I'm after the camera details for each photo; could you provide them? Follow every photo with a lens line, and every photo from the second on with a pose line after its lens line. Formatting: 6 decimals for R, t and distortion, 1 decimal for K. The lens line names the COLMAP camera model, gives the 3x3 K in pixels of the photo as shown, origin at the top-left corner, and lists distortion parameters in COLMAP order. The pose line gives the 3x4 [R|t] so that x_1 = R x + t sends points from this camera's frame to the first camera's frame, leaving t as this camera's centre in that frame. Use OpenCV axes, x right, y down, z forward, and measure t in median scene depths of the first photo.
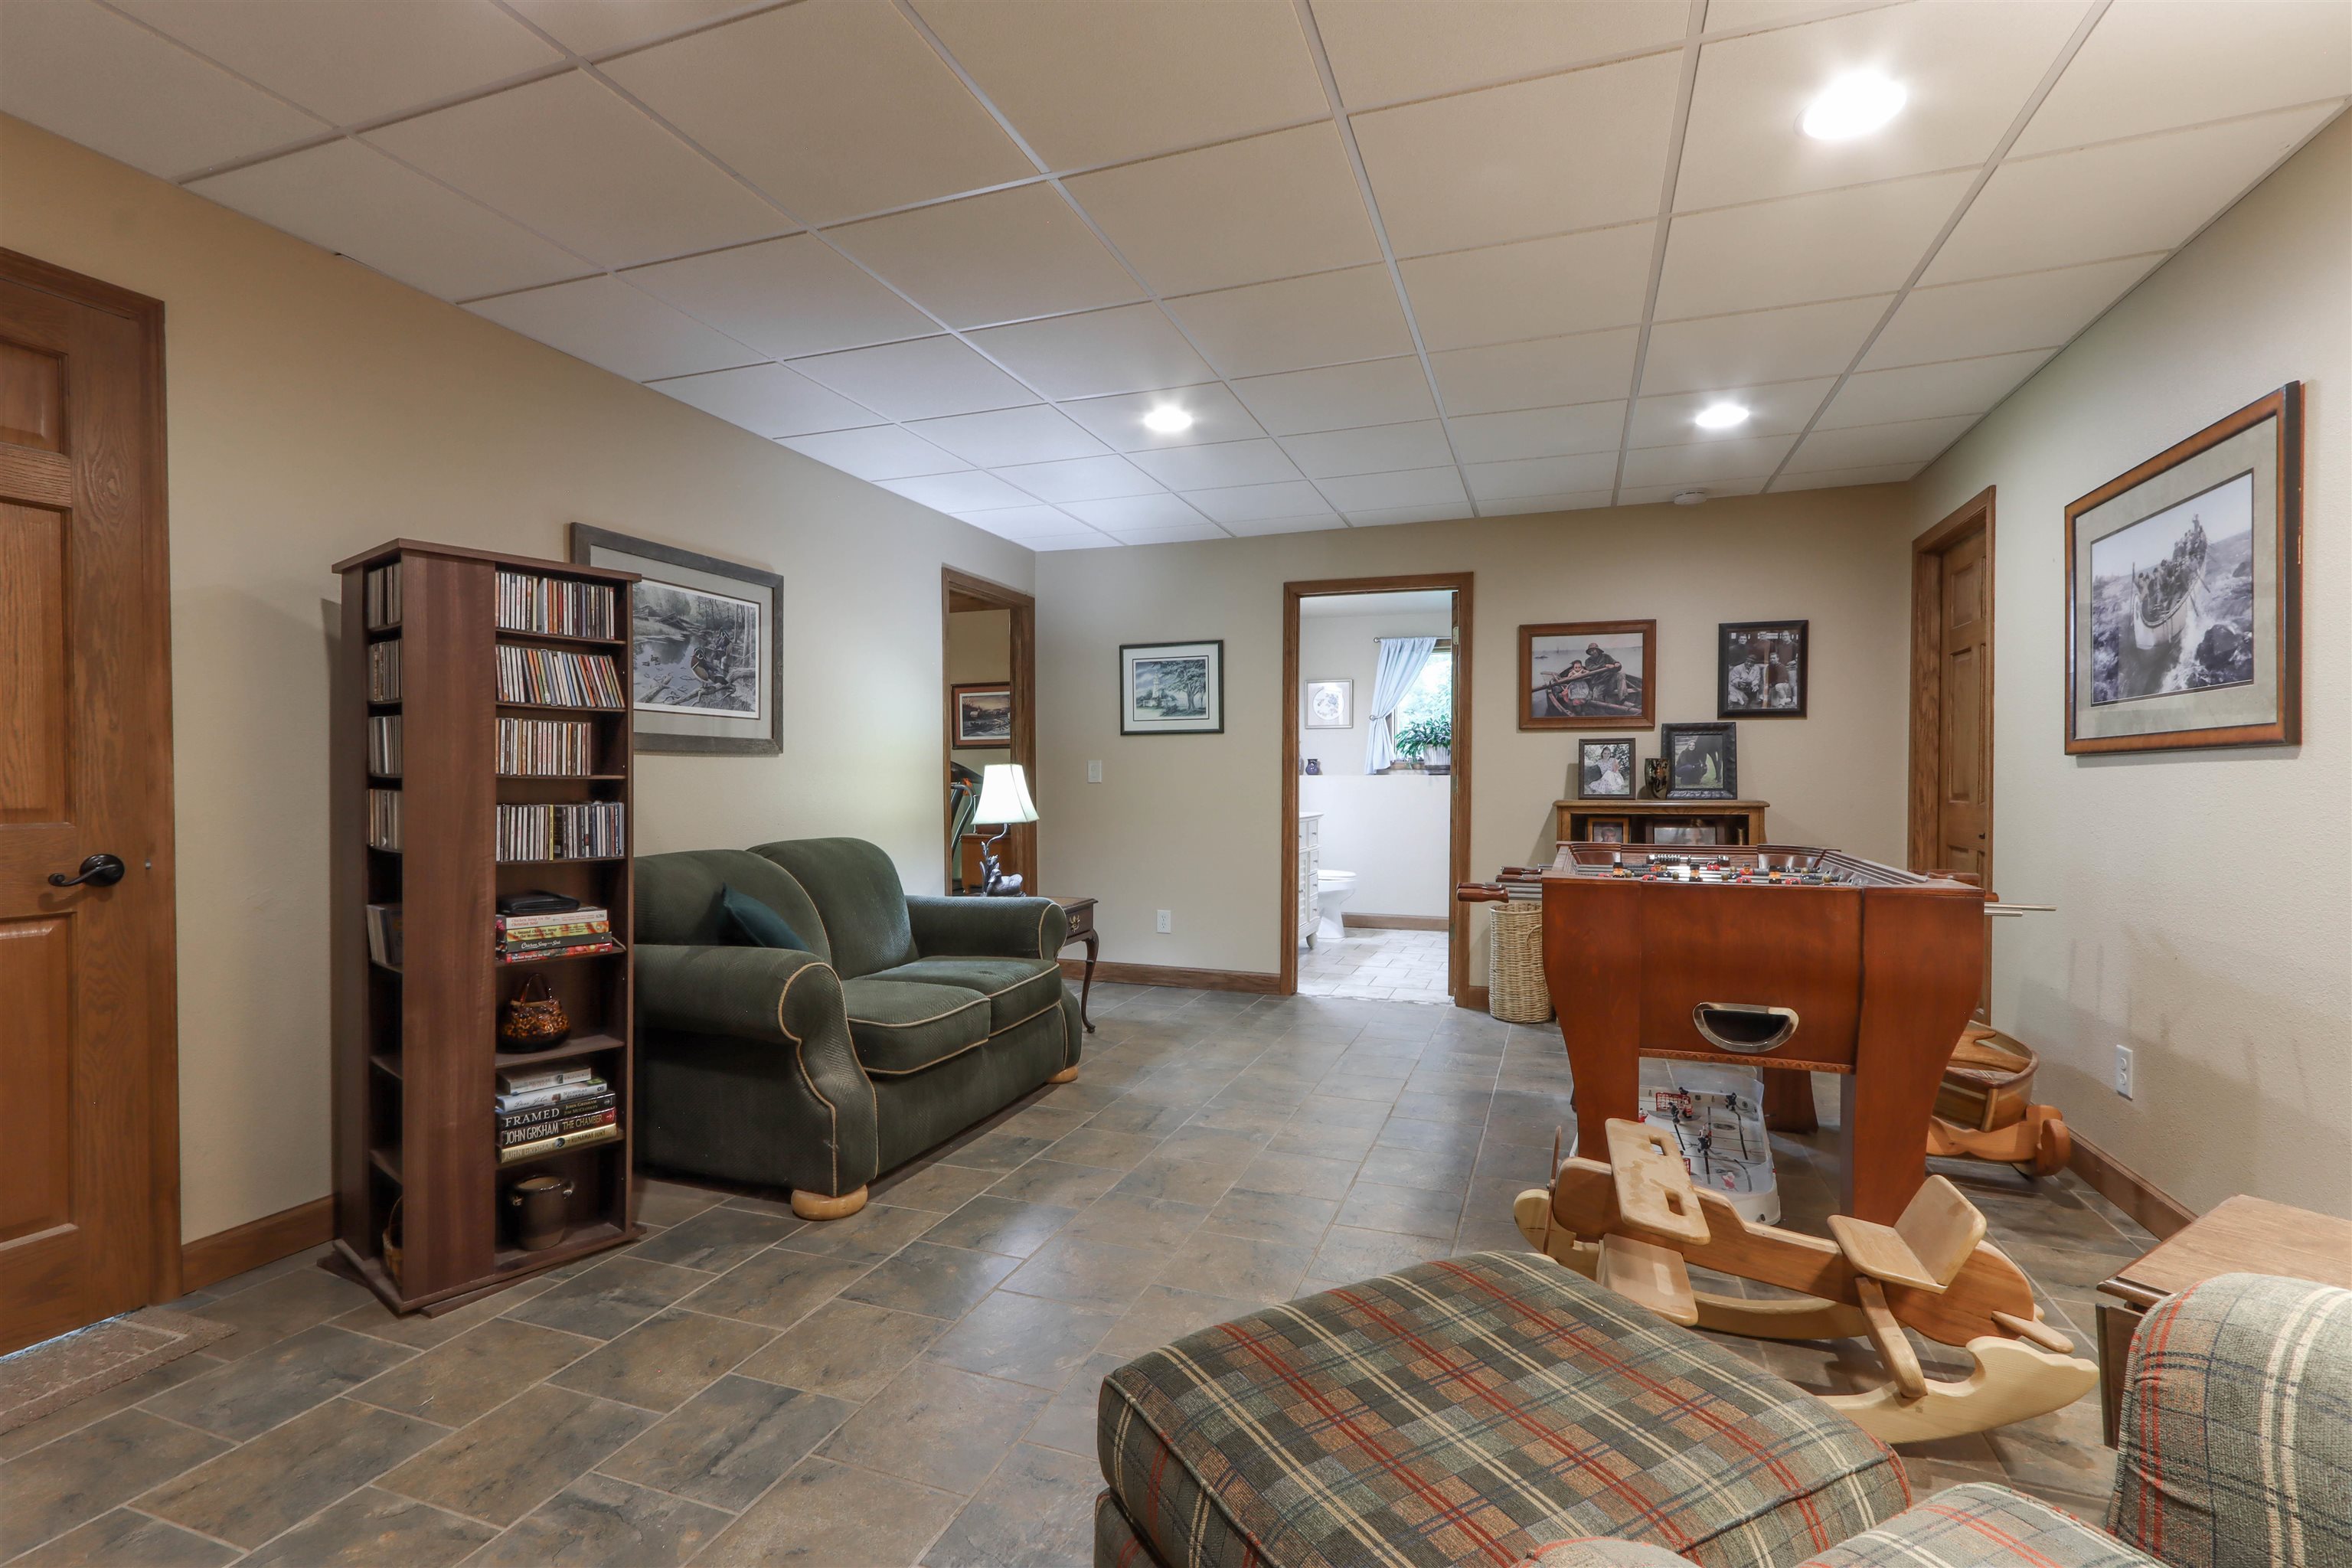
lens RADIAL K [[1074.5, 0, 1179.3], [0, 1074.5, 782.7], [0, 0, 1]] dist [0.000173, 0.000014]
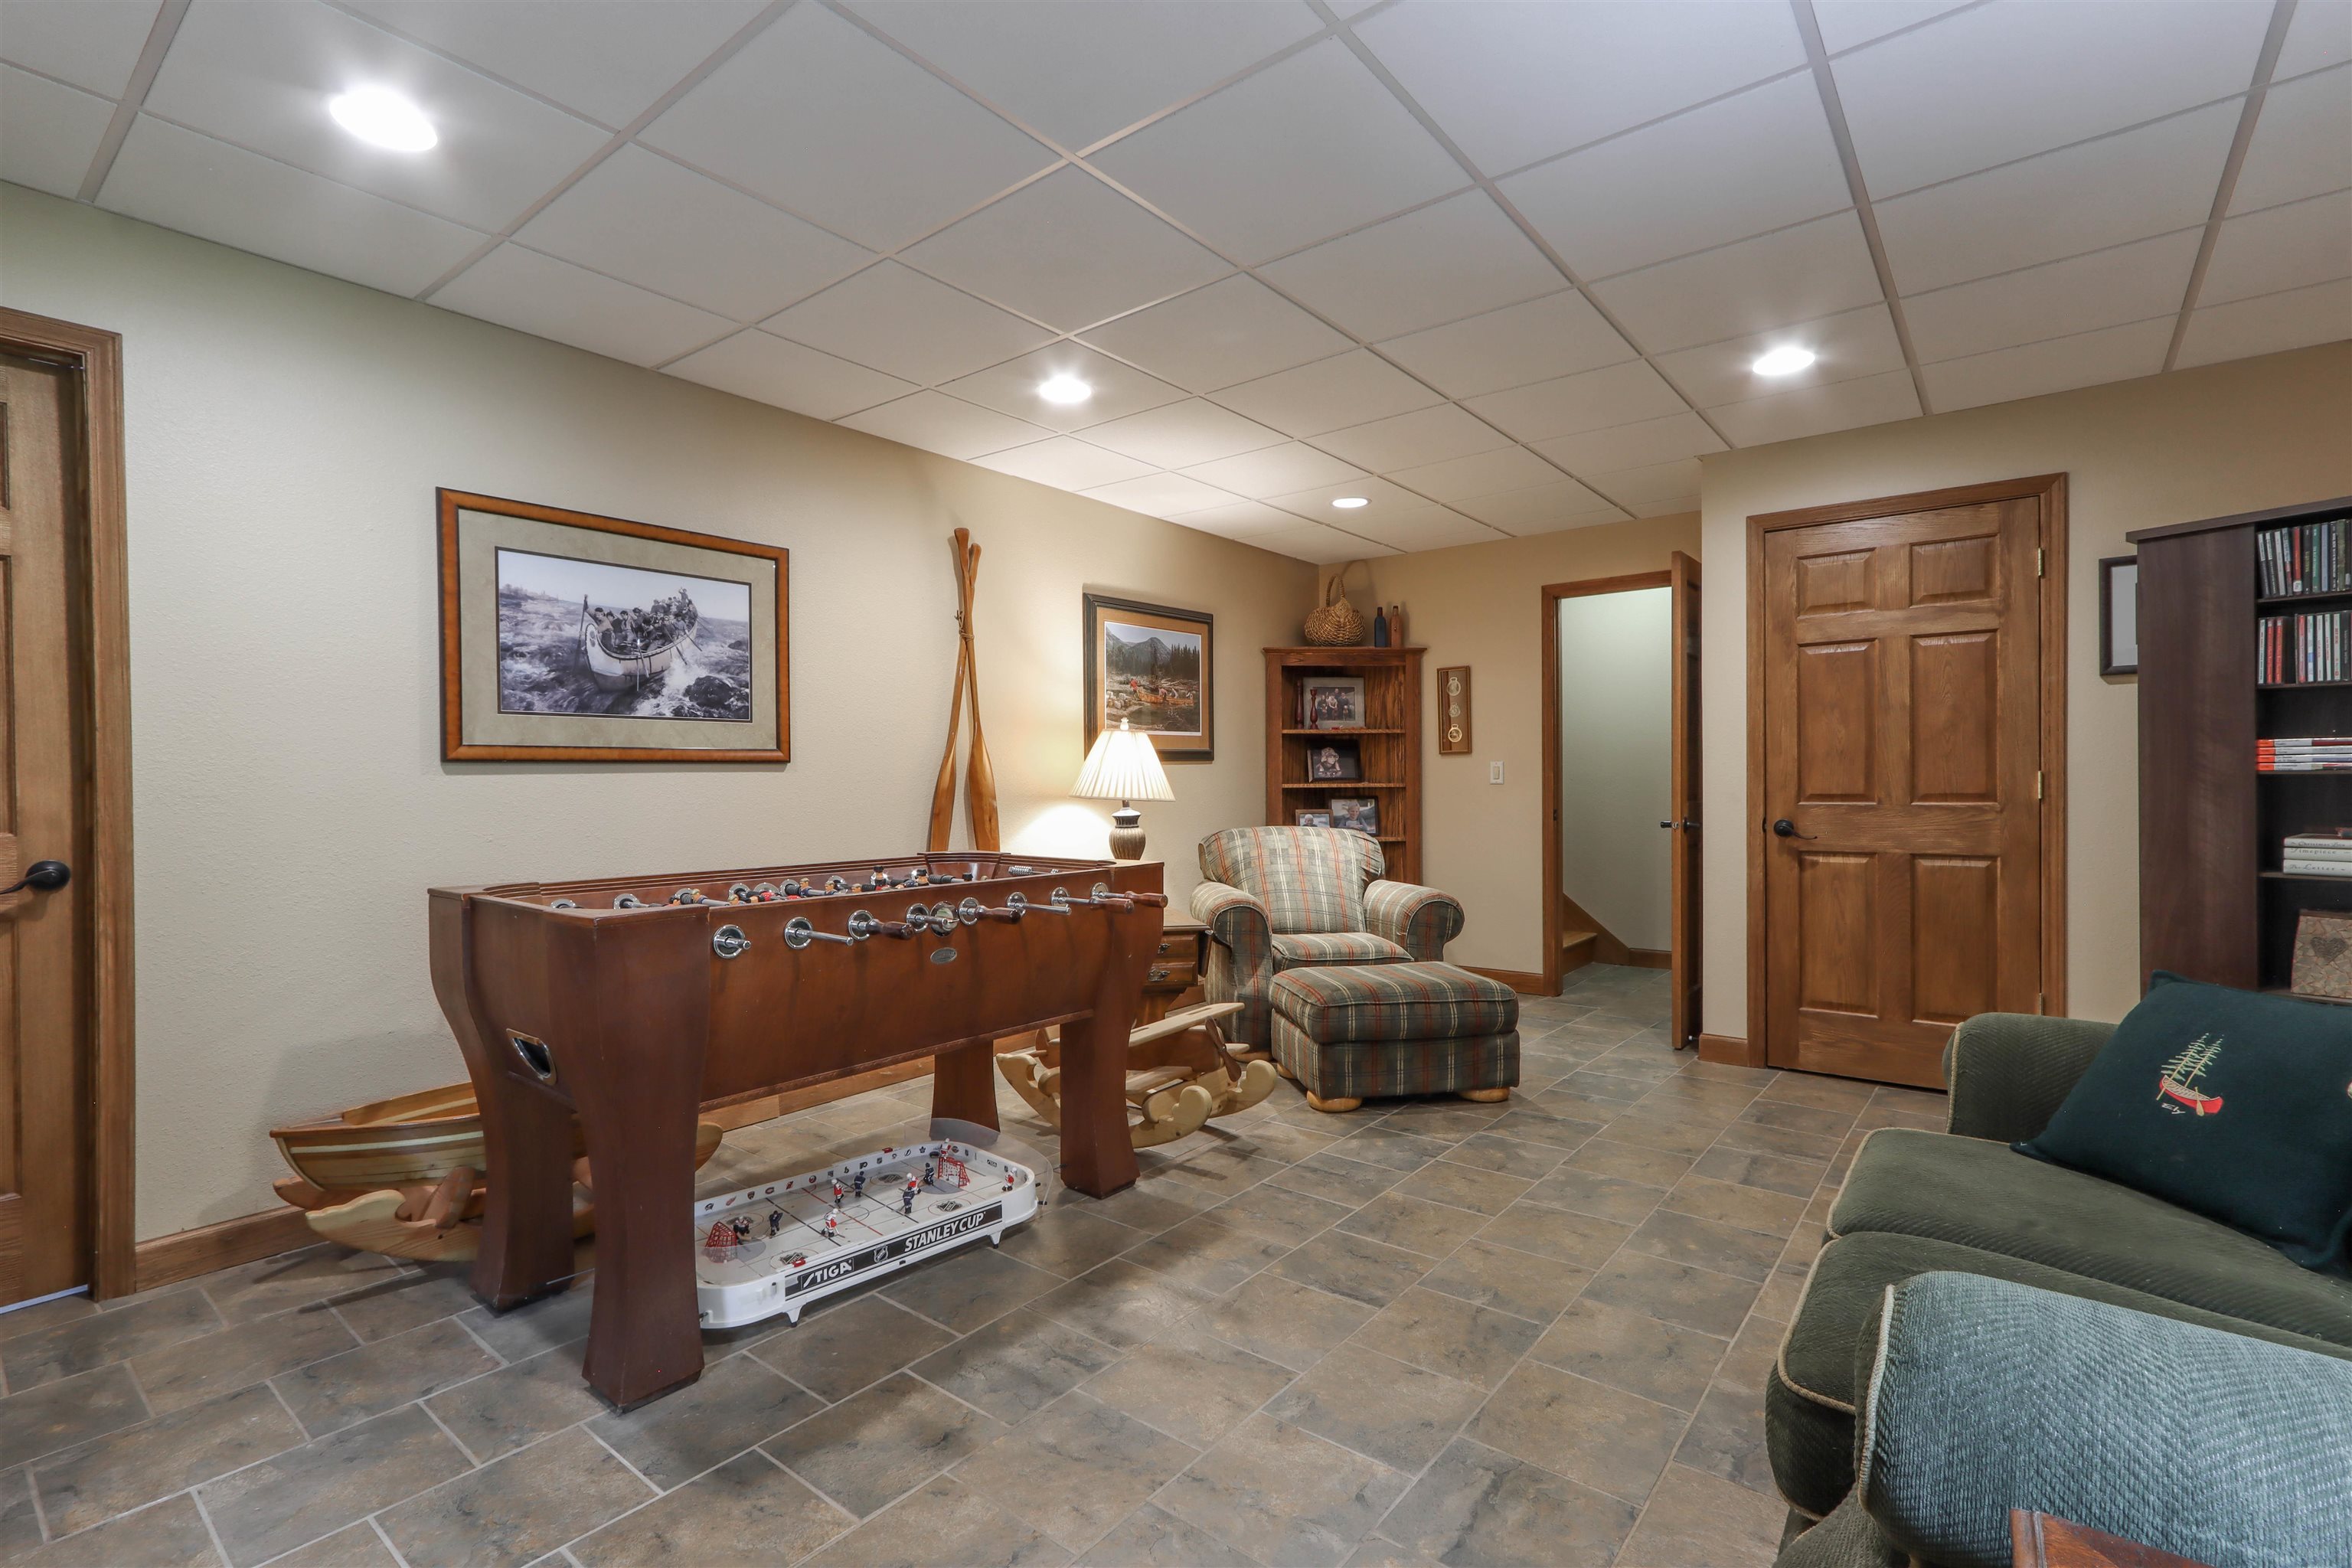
lens RADIAL K [[1074.5, 0, 1176.7], [0, 1074.5, 784.6], [0, 0, 1]] dist [0.000173, 0.000014]
pose [[-0.947094, 0.005793, 0.320903, -0.074366], [0.010099, 0.999880, 0.011758, -0.013318], [-0.320796, 0.014377, -0.947039, 2.116449]]
